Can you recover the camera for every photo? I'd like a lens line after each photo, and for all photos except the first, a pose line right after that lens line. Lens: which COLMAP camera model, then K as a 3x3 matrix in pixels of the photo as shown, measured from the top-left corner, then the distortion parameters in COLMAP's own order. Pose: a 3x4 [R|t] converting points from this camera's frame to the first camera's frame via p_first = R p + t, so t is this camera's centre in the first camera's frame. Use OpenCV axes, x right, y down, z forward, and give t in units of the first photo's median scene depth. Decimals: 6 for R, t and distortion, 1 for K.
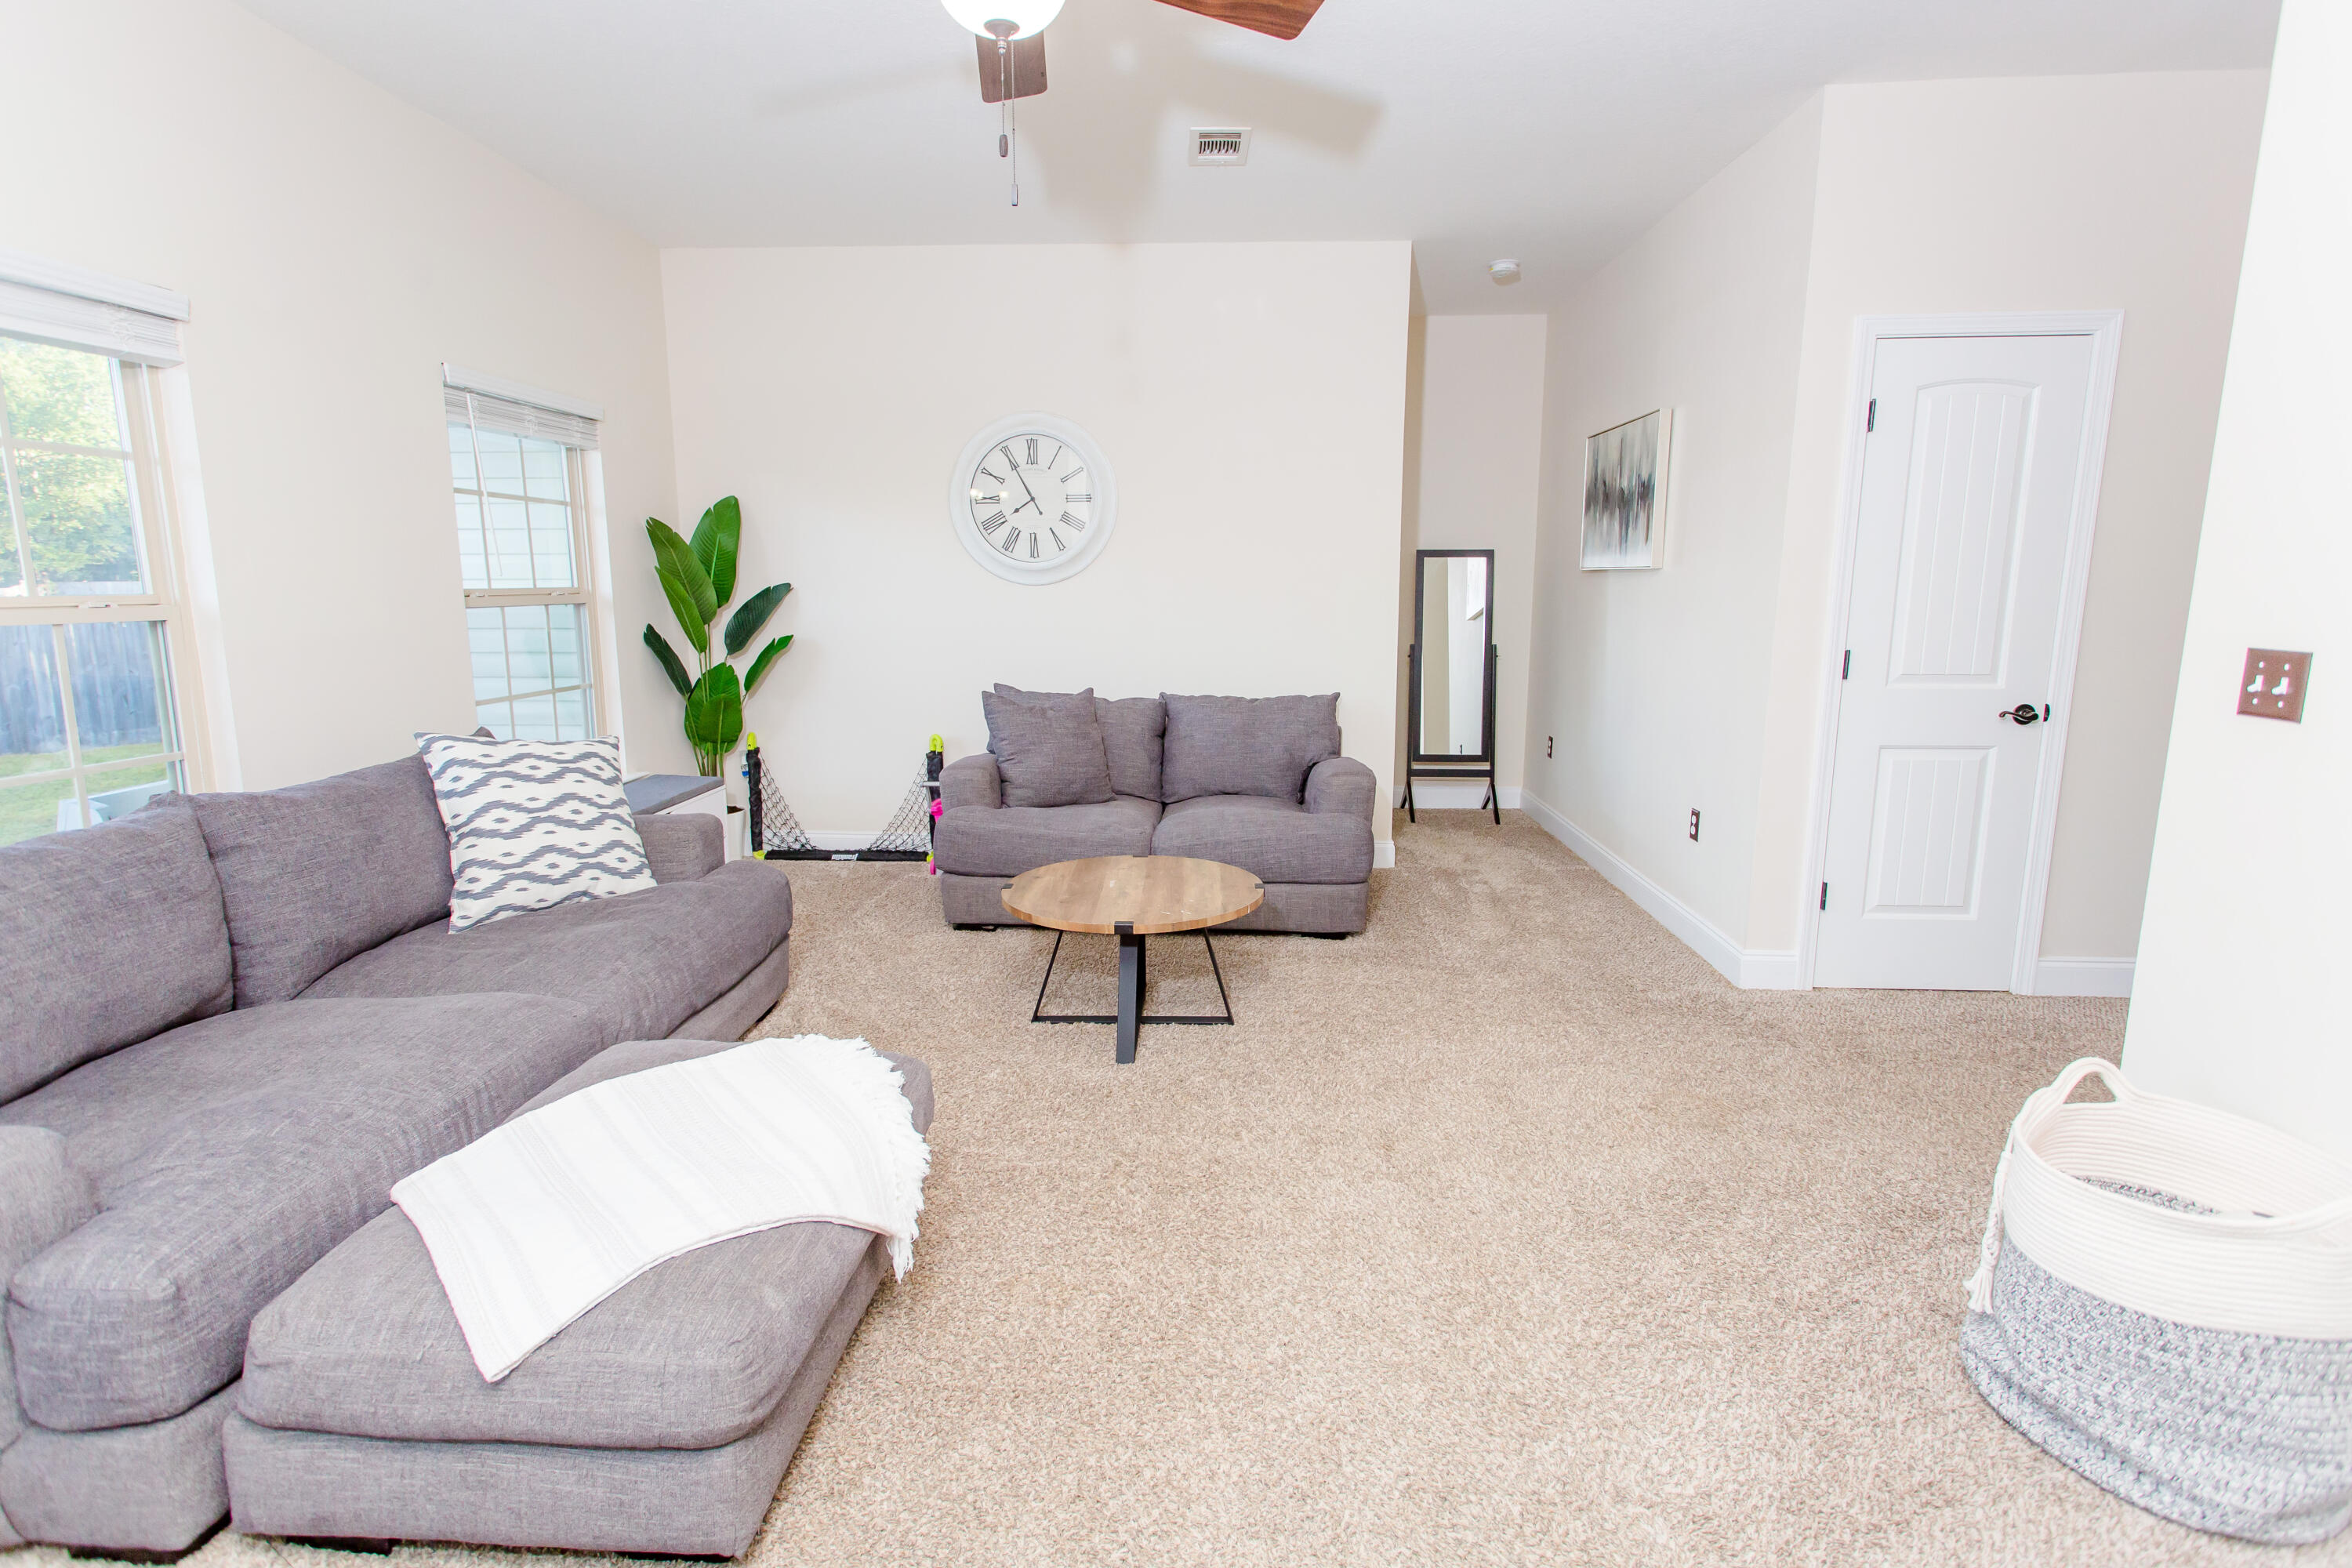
lens RADIAL K [[1102.8, 0, 1173.5], [0, 1102.8, 757.5], [0, 0, 1]] dist [-0.001167, 0.000440]
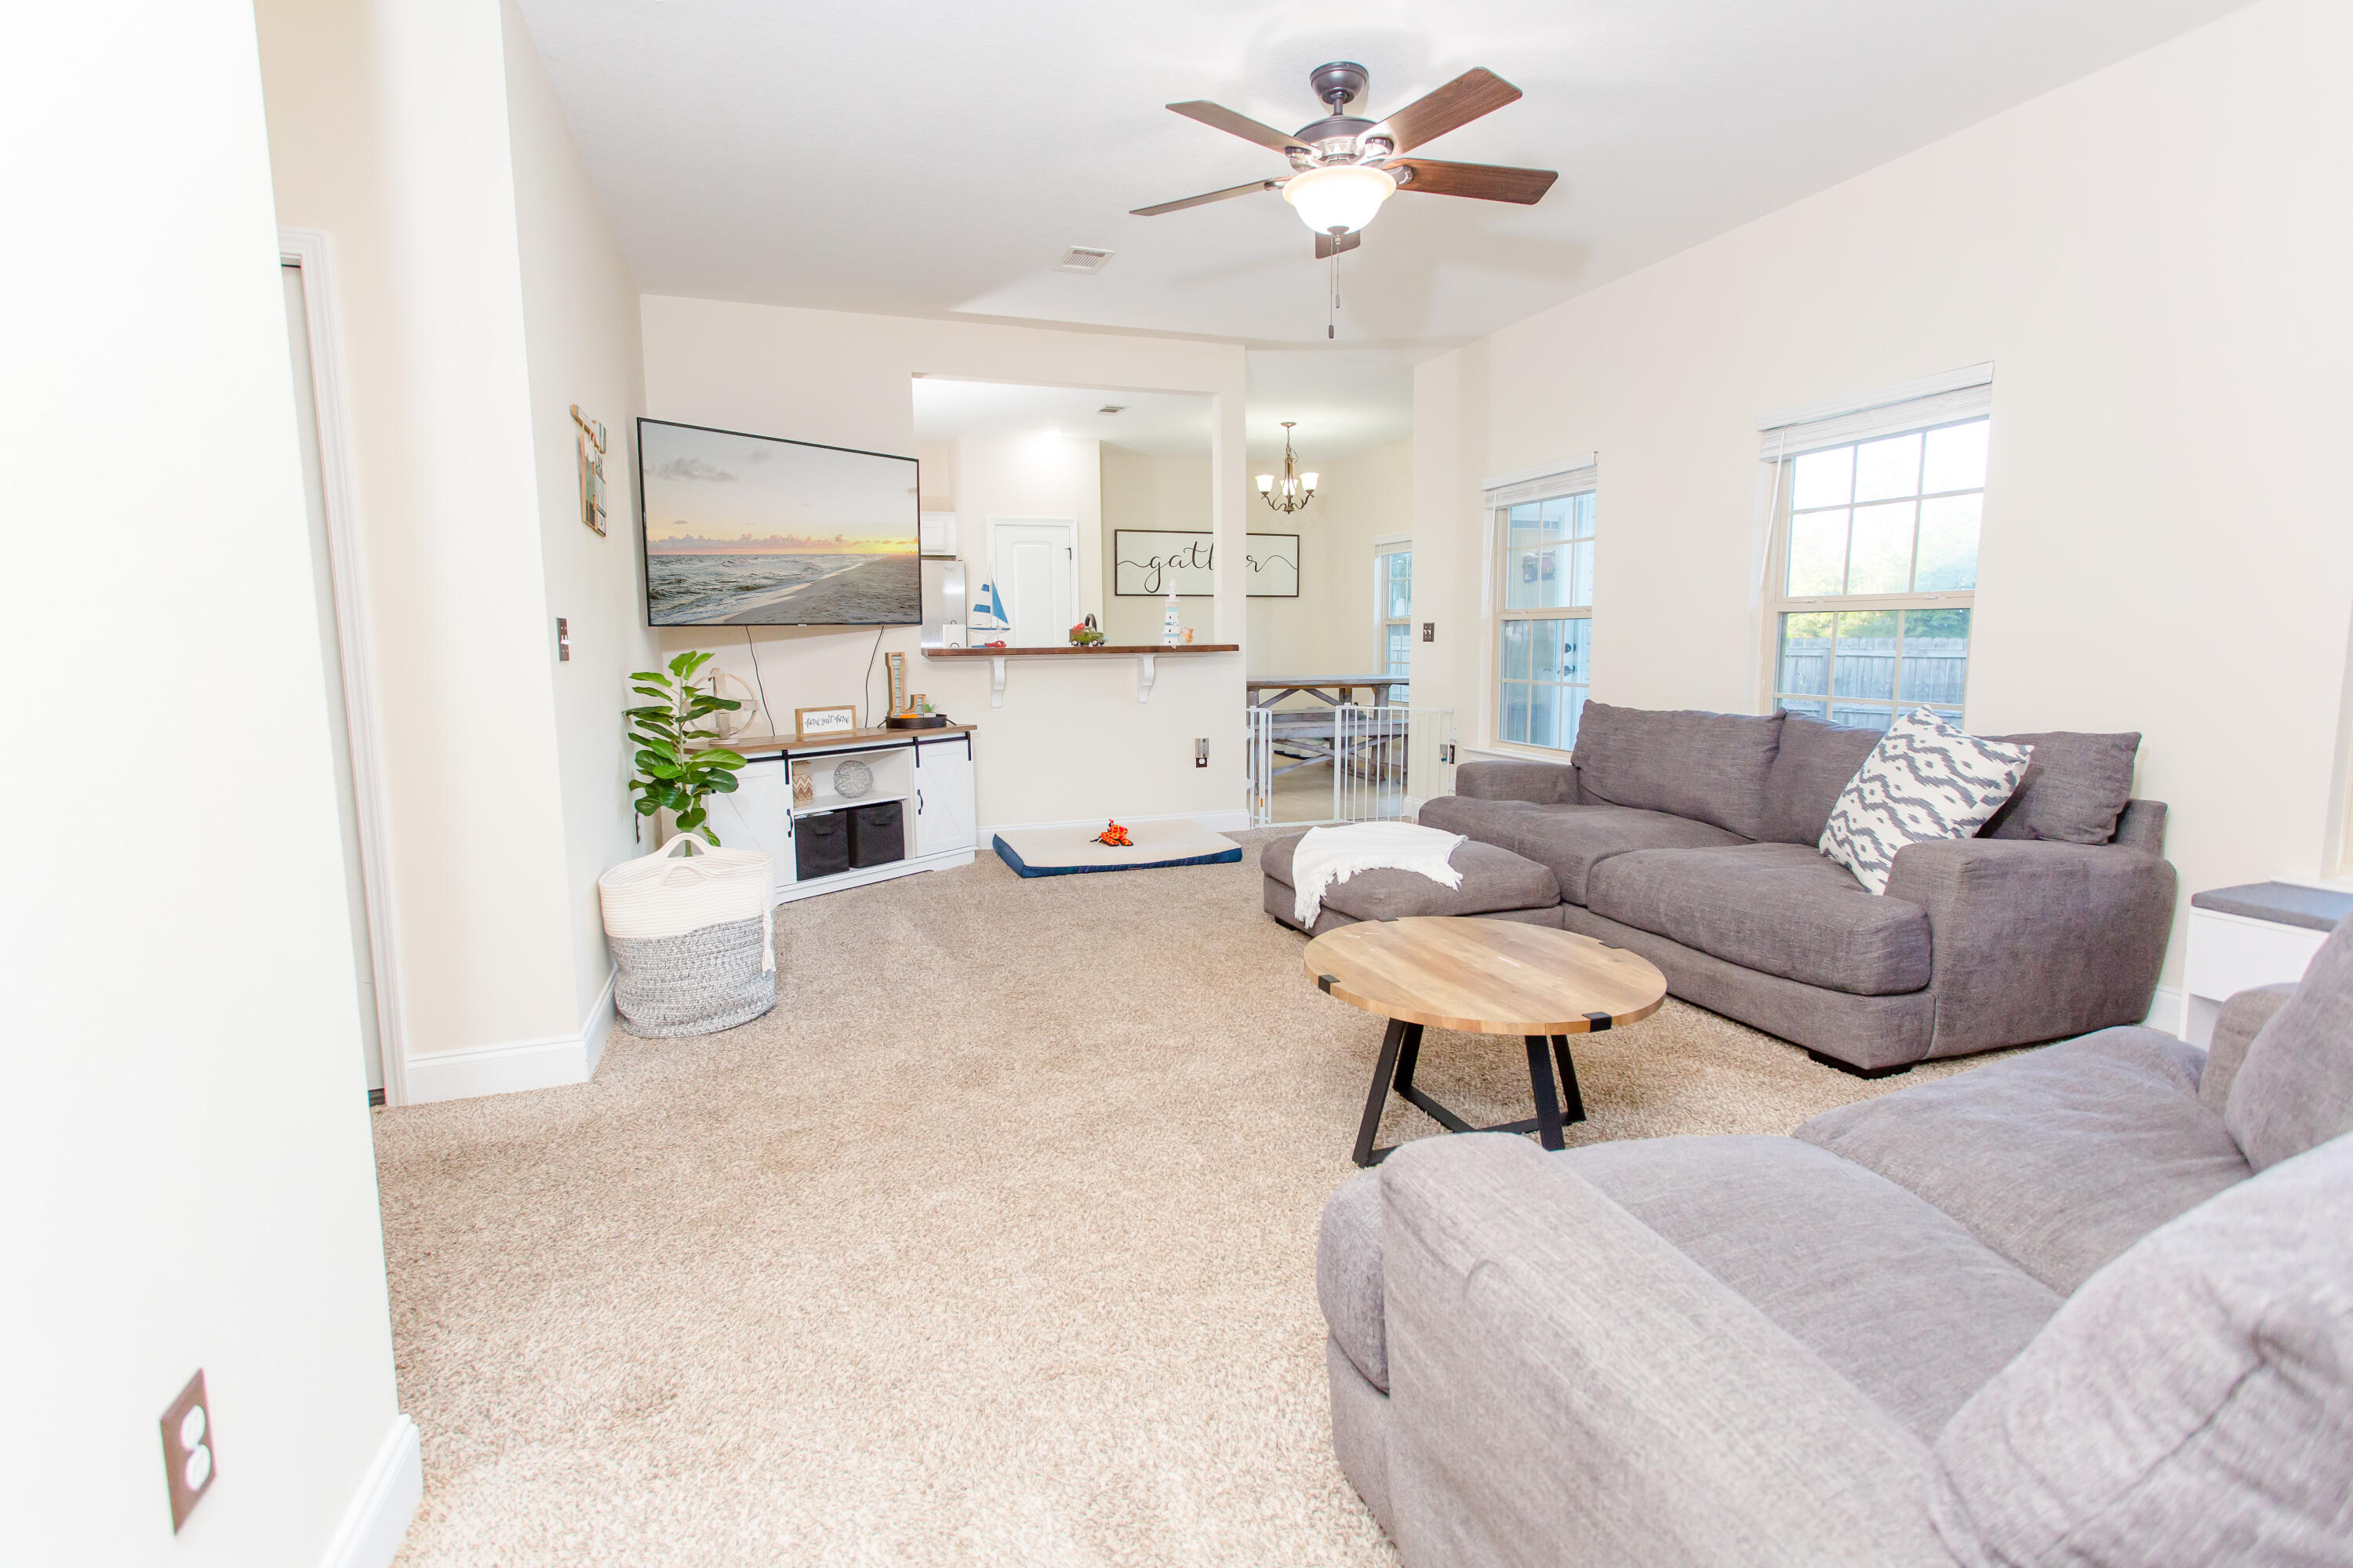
lens RADIAL K [[1103.3, 0, 1174.0], [0, 1103.3, 757.4], [0, 0, 1]] dist [-0.001167, 0.000440]
pose [[-0.921957, 0.046968, -0.384433, 0.460170], [-0.058919, 0.964056, 0.259084, -0.211984], [0.382783, 0.261515, -0.886051, 1.622955]]
